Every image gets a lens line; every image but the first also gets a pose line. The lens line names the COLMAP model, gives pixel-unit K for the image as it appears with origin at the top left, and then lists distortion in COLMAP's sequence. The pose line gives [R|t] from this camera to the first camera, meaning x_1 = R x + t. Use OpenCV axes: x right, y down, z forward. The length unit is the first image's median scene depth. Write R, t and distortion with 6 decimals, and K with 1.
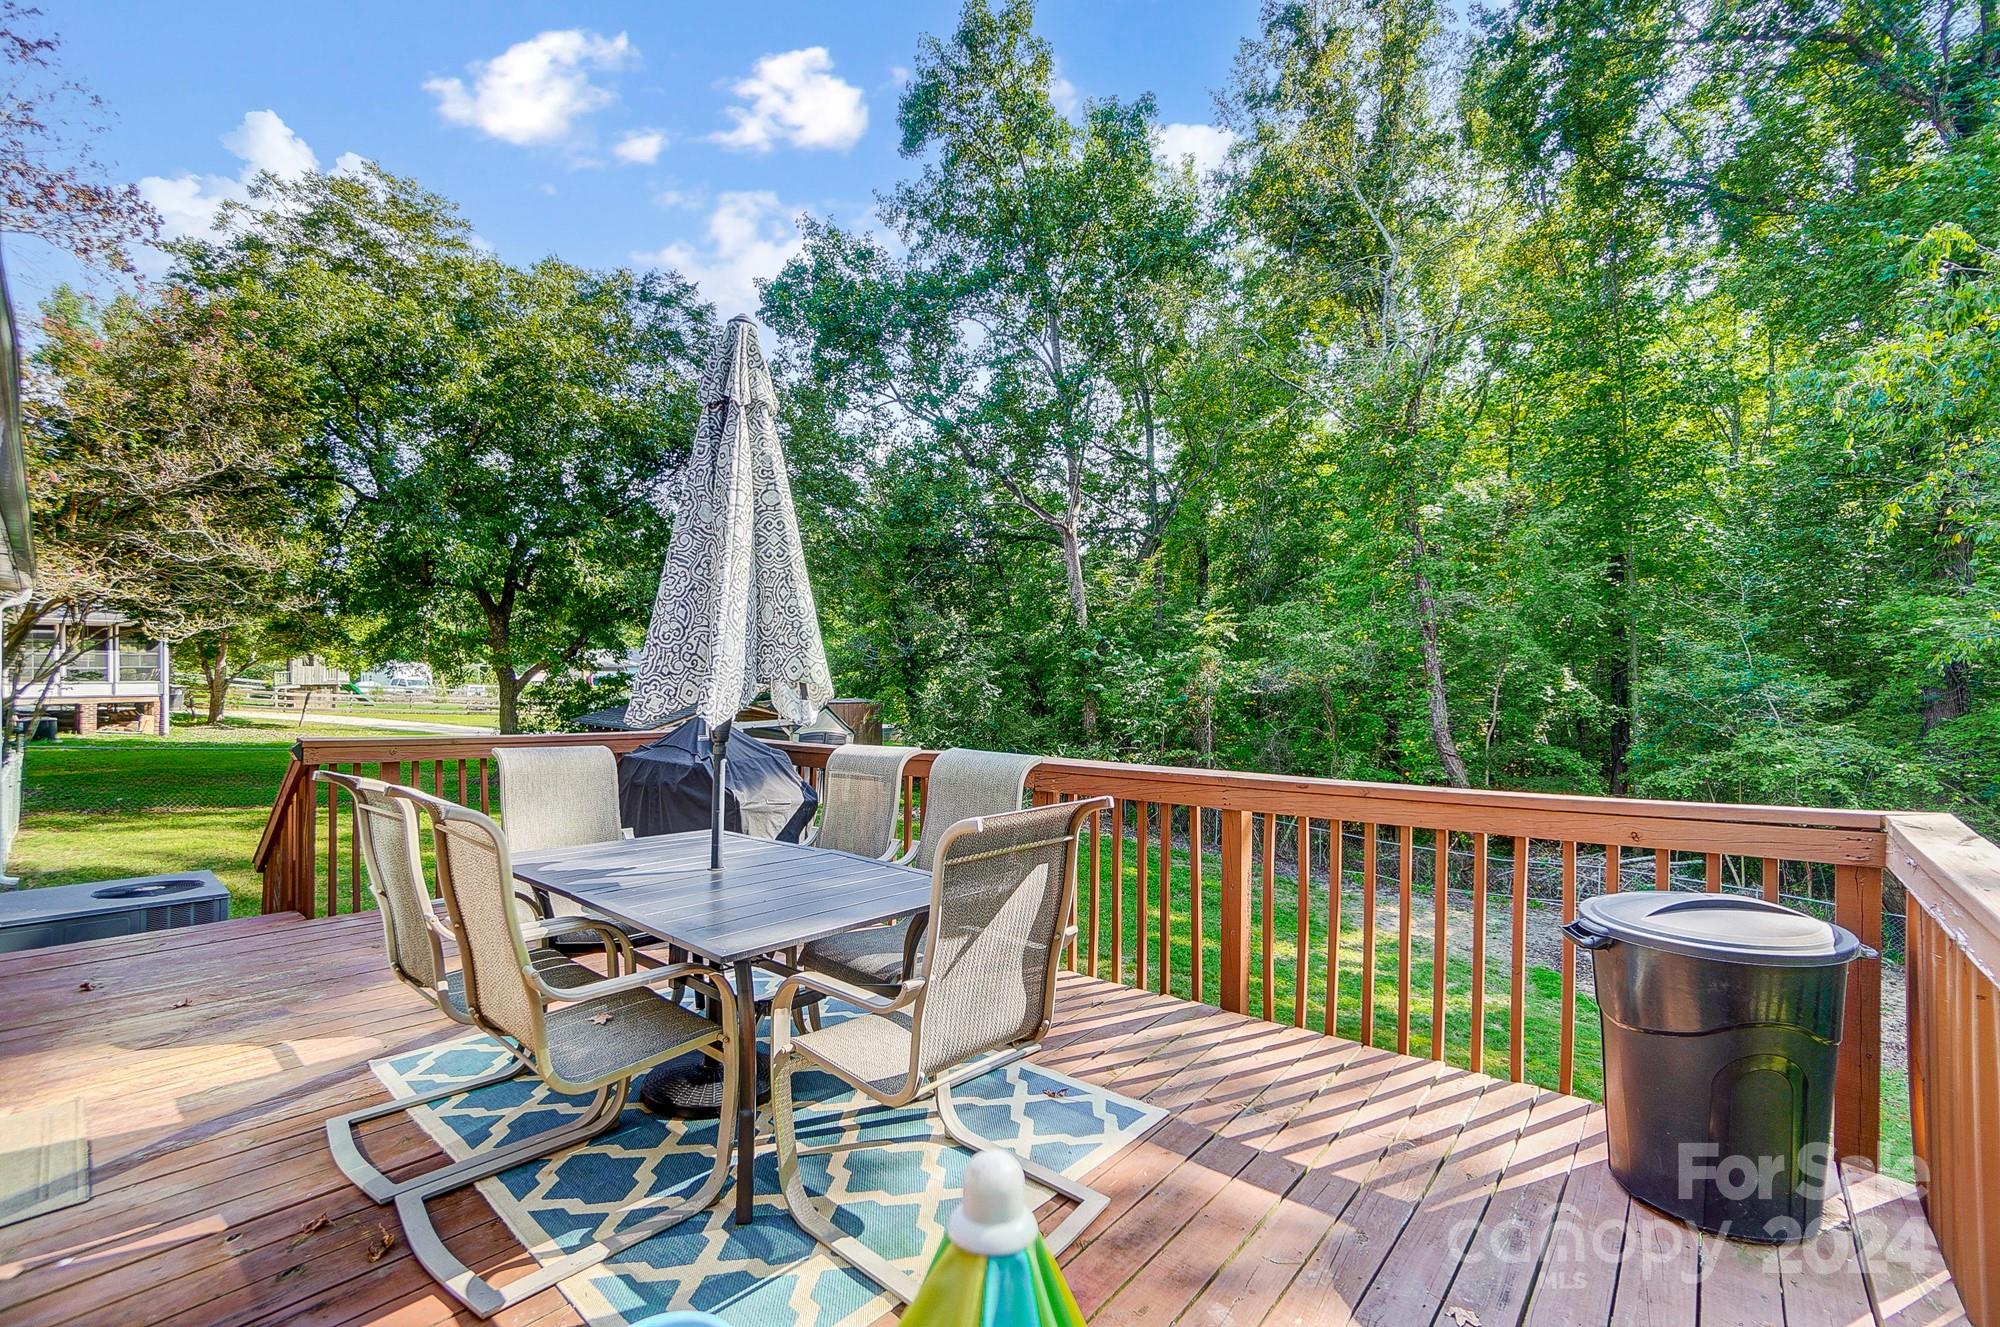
lens RADIAL K [[898.7, 0, 1000.0], [0, 898.7, 663.5], [0, 0, 1]] dist [-0.061547, 0.020378]
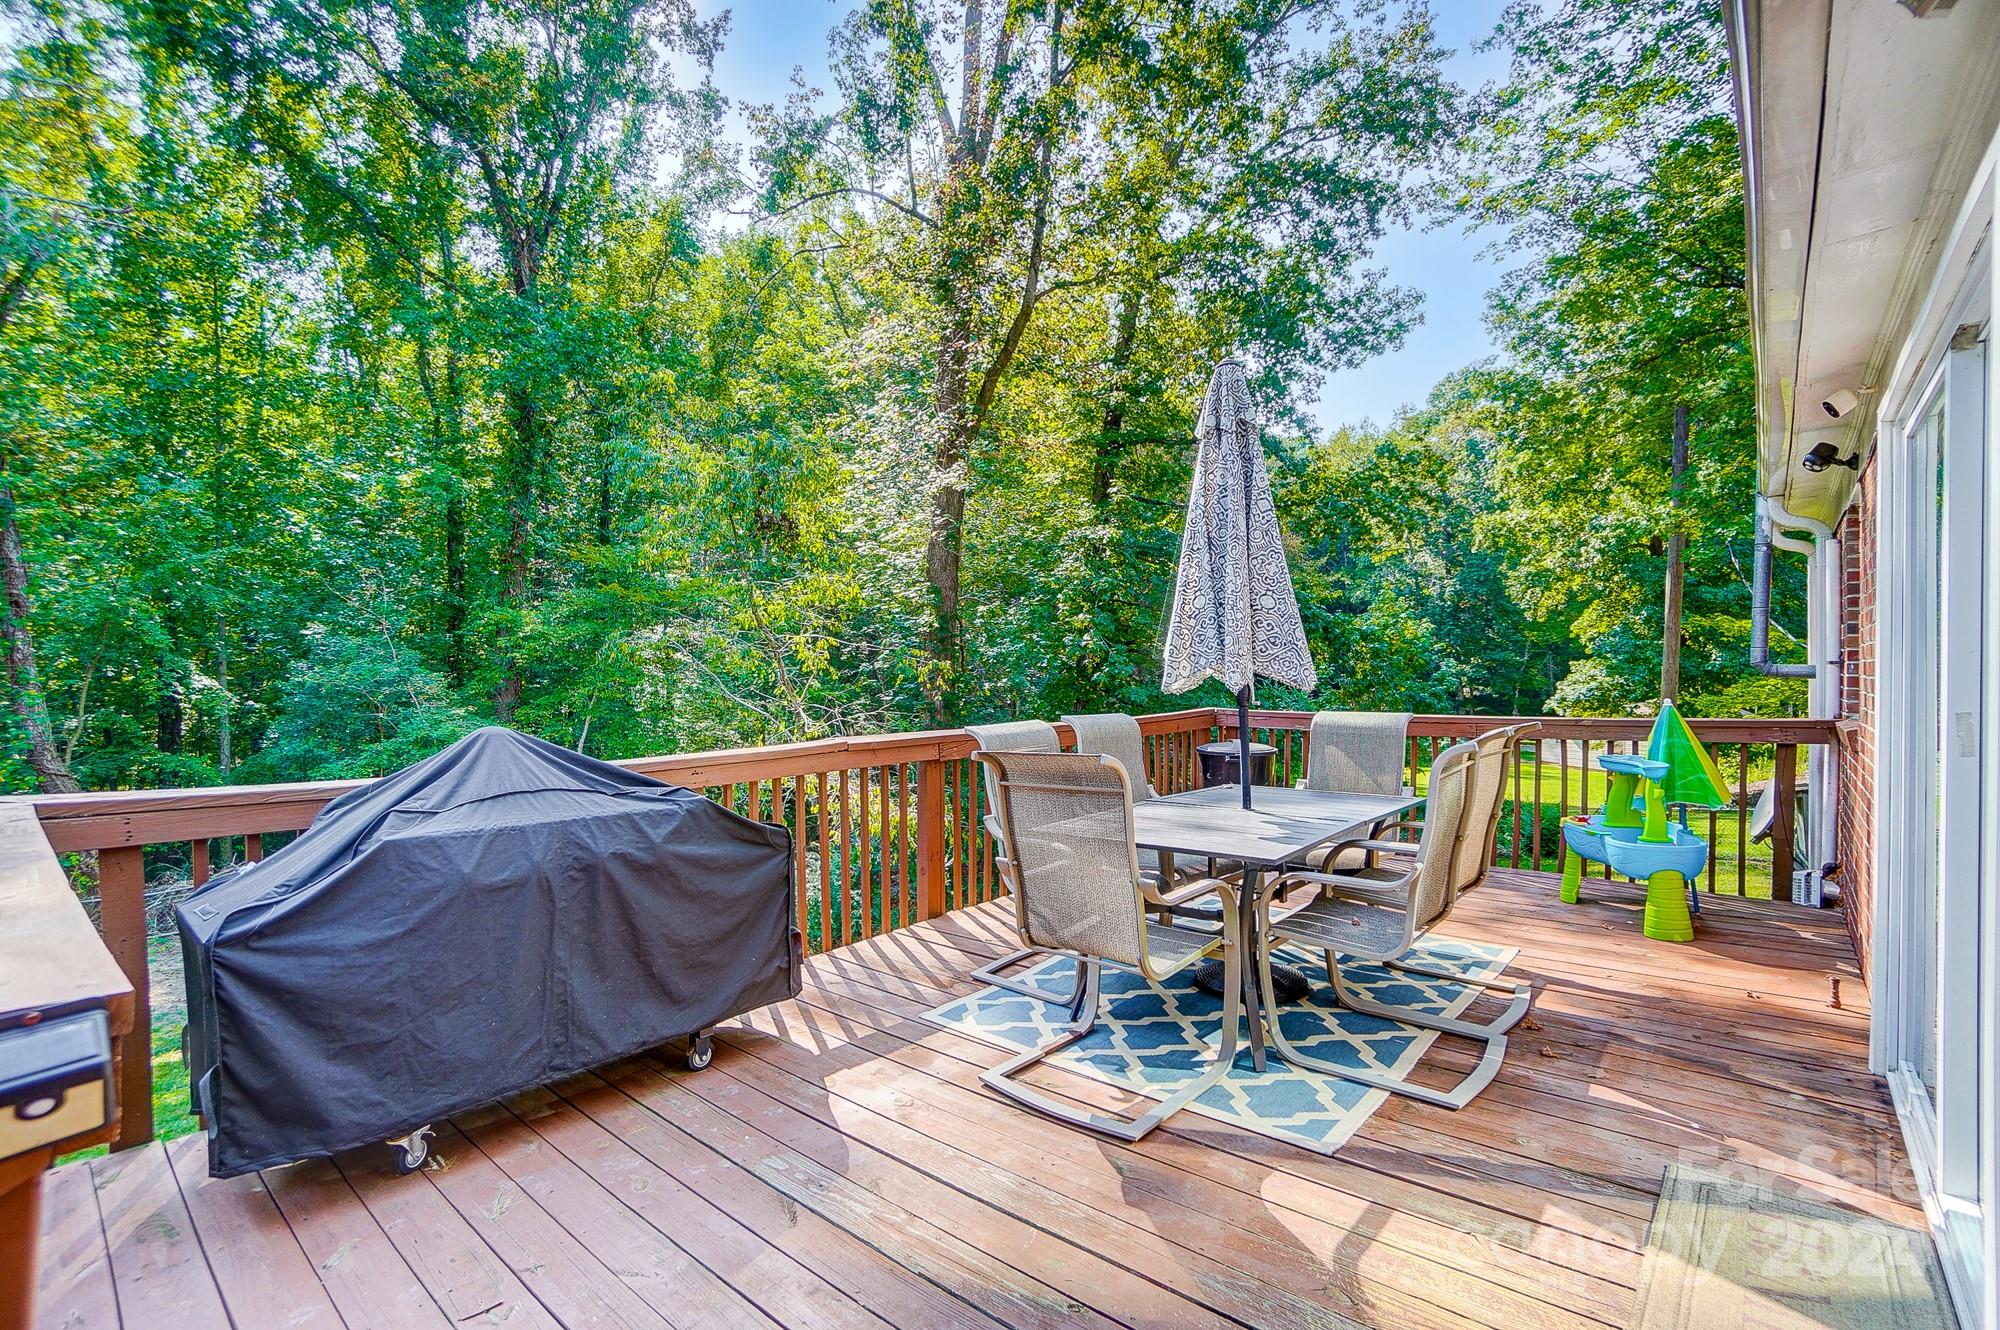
lens RADIAL K [[898.7, 0, 1000.0], [0, 898.7, 665.0], [0, 0, 1]] dist [-0.061547, 0.020378]
pose [[0.005416, -0.001601, 0.999984, -1.760771], [-0.002967, 0.999994, 0.001617, 0.034839], [-0.999981, -0.002976, 0.005411, 1.508463]]
